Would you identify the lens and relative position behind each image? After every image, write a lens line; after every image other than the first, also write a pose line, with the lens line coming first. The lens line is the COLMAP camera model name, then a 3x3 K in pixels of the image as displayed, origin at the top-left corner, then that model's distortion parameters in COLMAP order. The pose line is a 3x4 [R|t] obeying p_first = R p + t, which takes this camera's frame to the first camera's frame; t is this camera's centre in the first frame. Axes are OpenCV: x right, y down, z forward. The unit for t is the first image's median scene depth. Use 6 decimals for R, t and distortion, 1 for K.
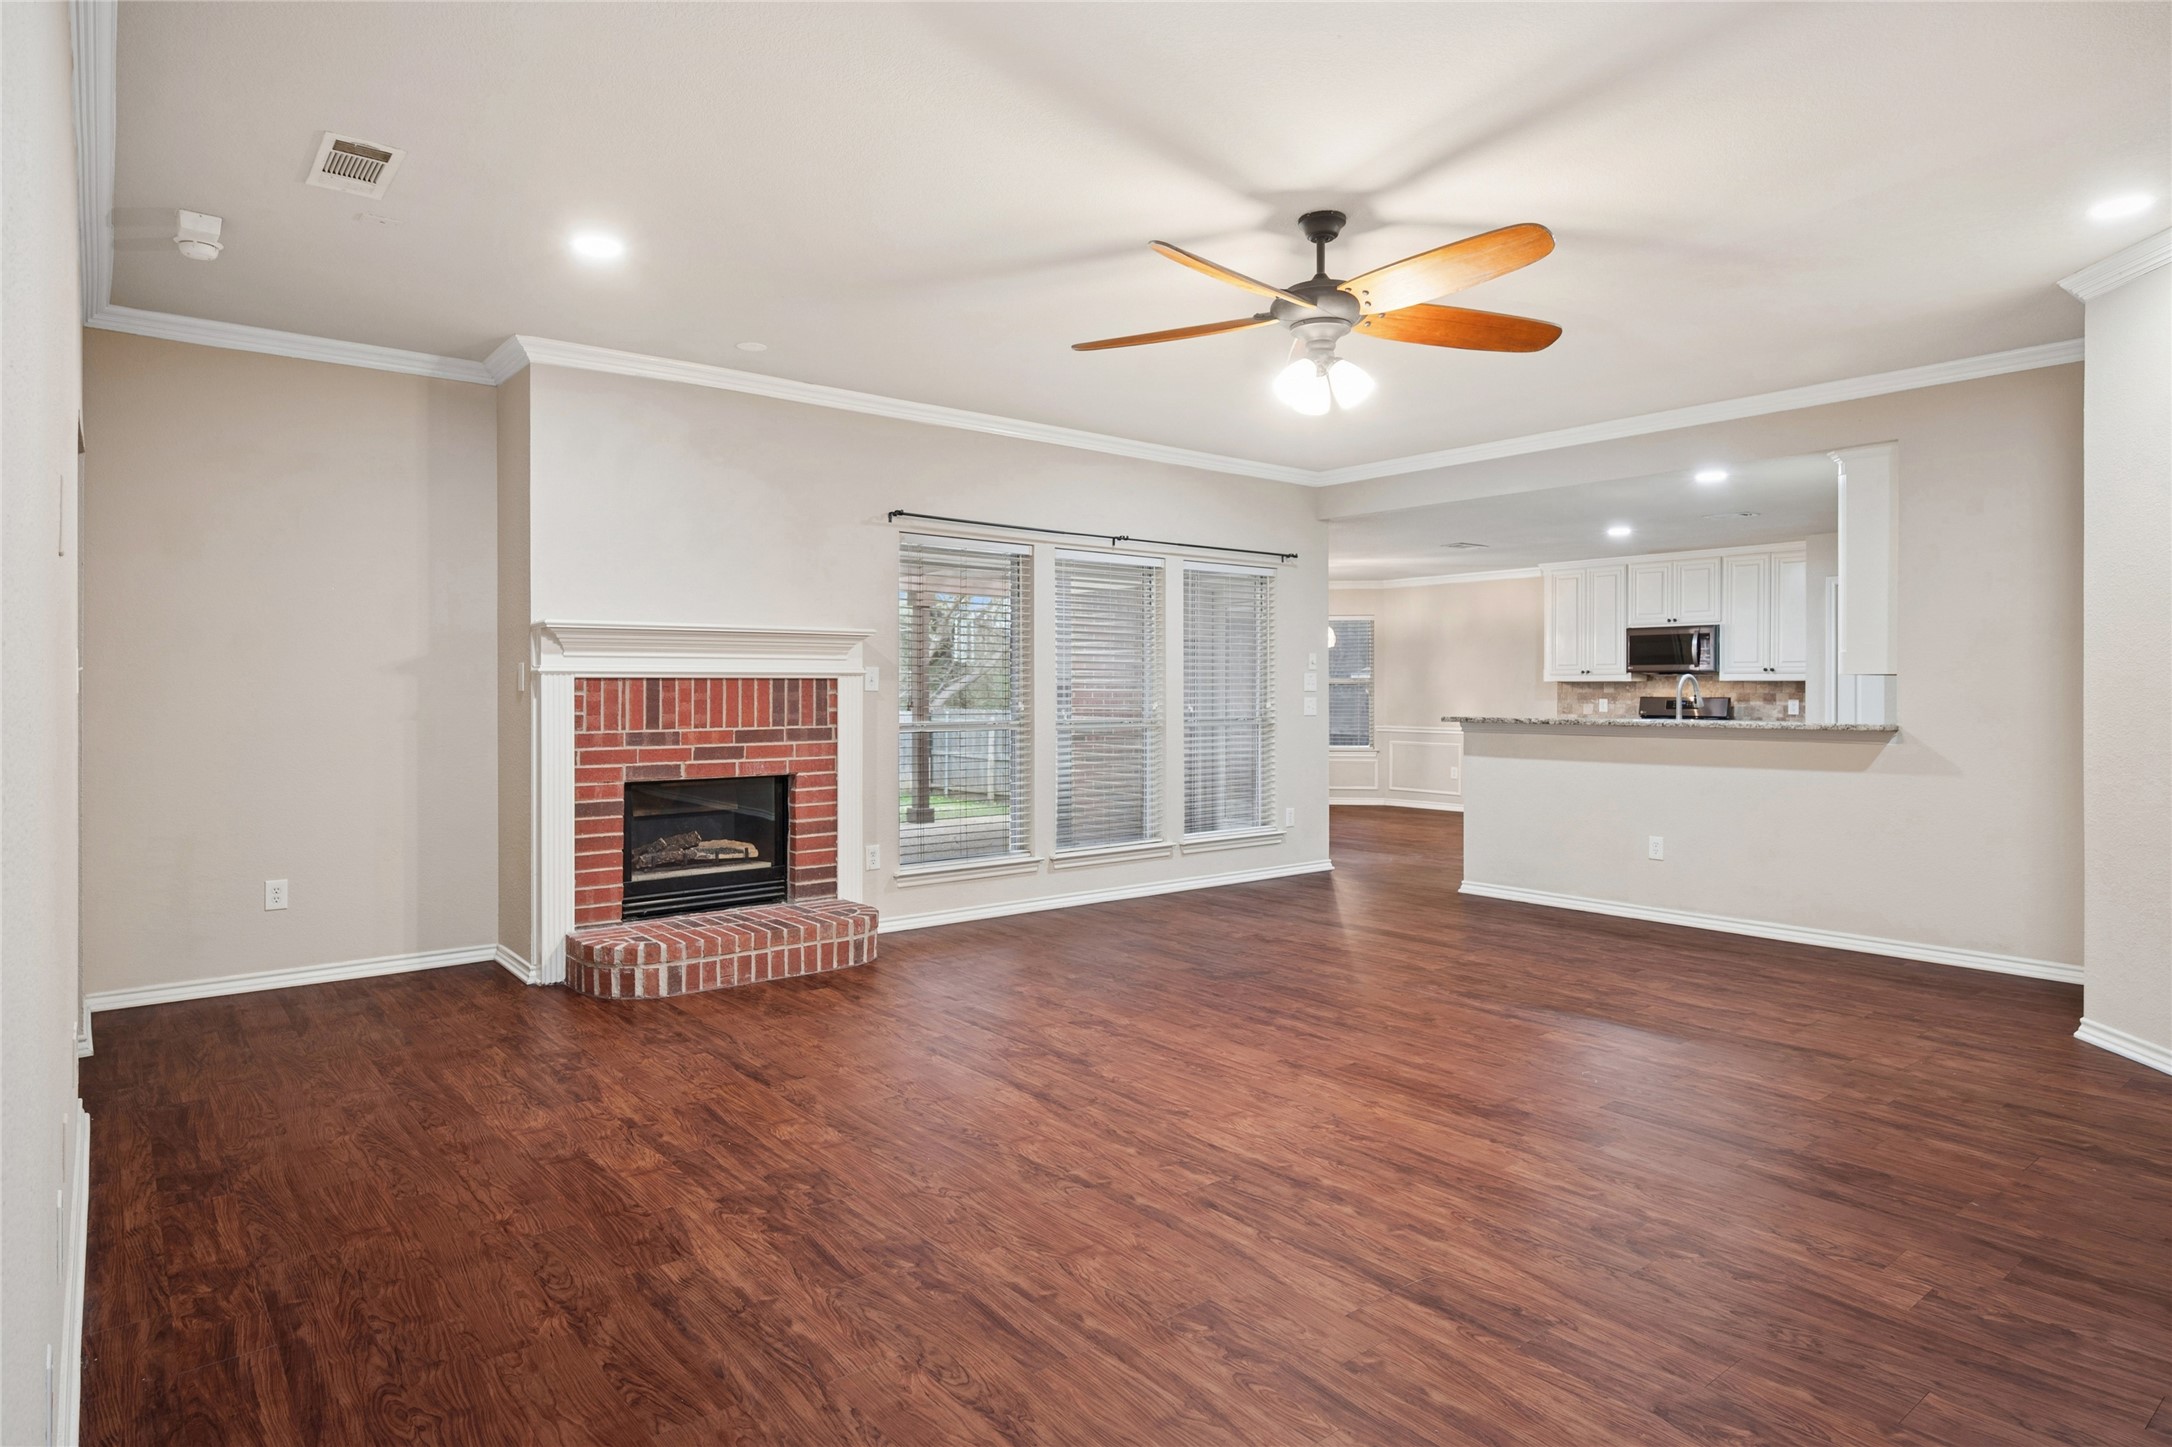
lens RADIAL K [[1202.7, 0, 1086.0], [0, 1202.7, 723.5], [0, 0, 1]] dist [0.005949, 0.000351]
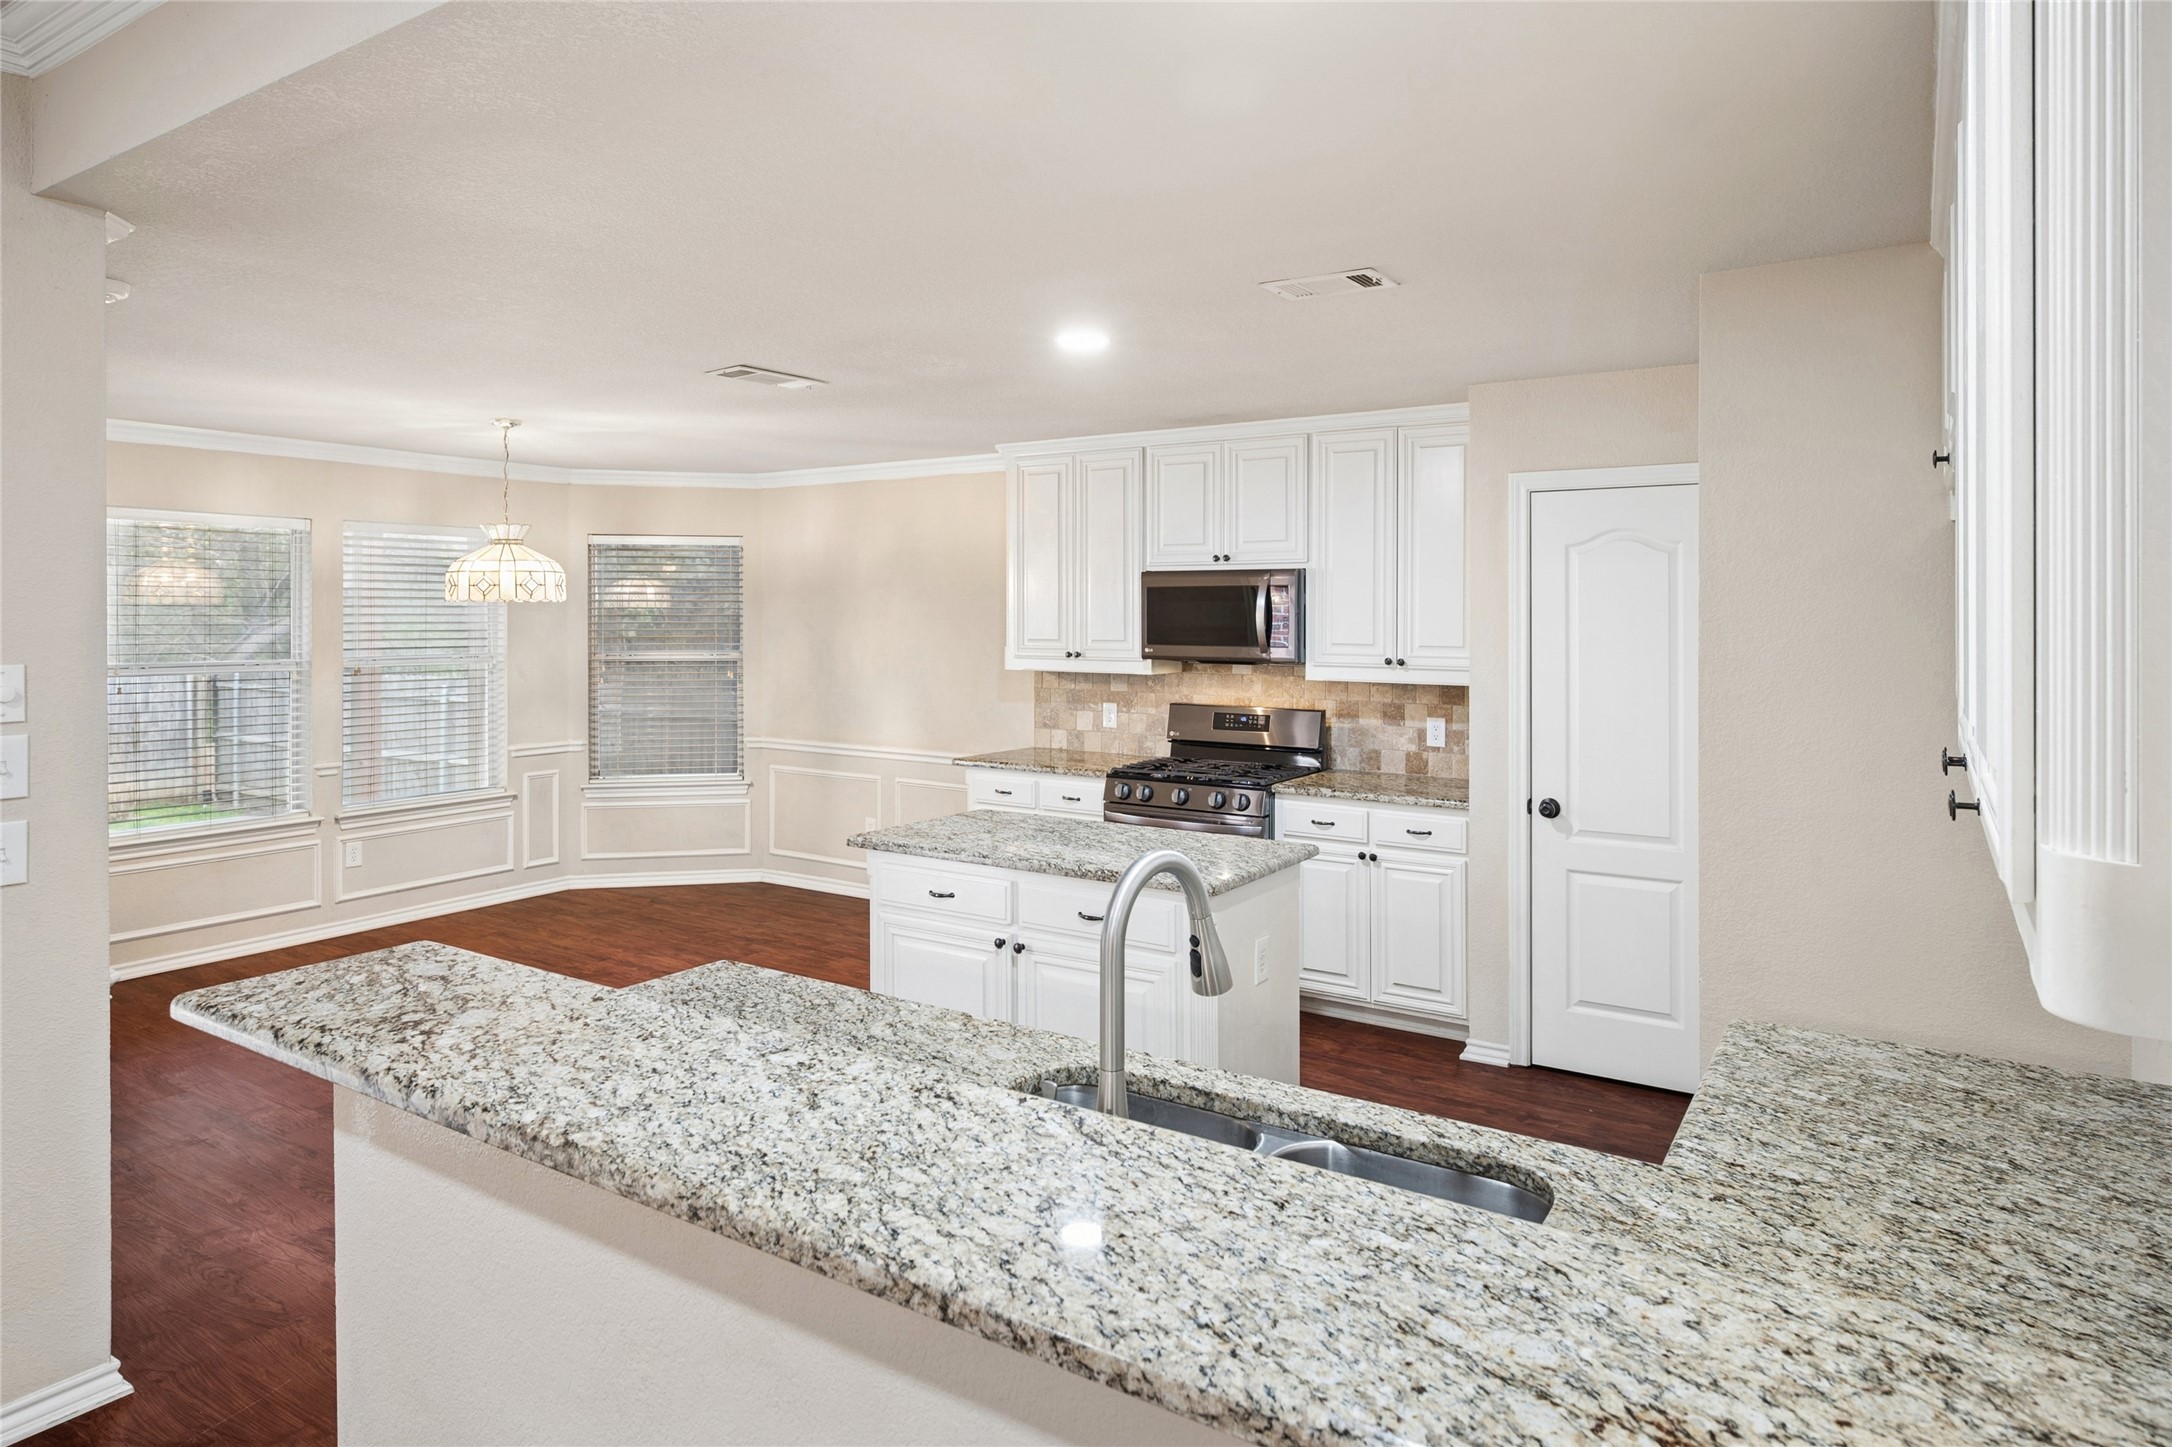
lens RADIAL K [[1259.4, 0, 1084.5], [0, 1259.4, 625.6], [0, 0, 1]] dist [-0.000348, -0.000038]
pose [[0.951841, 0.000807, 0.306590, 0.266258], [0.005422, 0.999796, -0.019464, -0.046819], [-0.306543, 0.020189, 0.951643, 0.507858]]
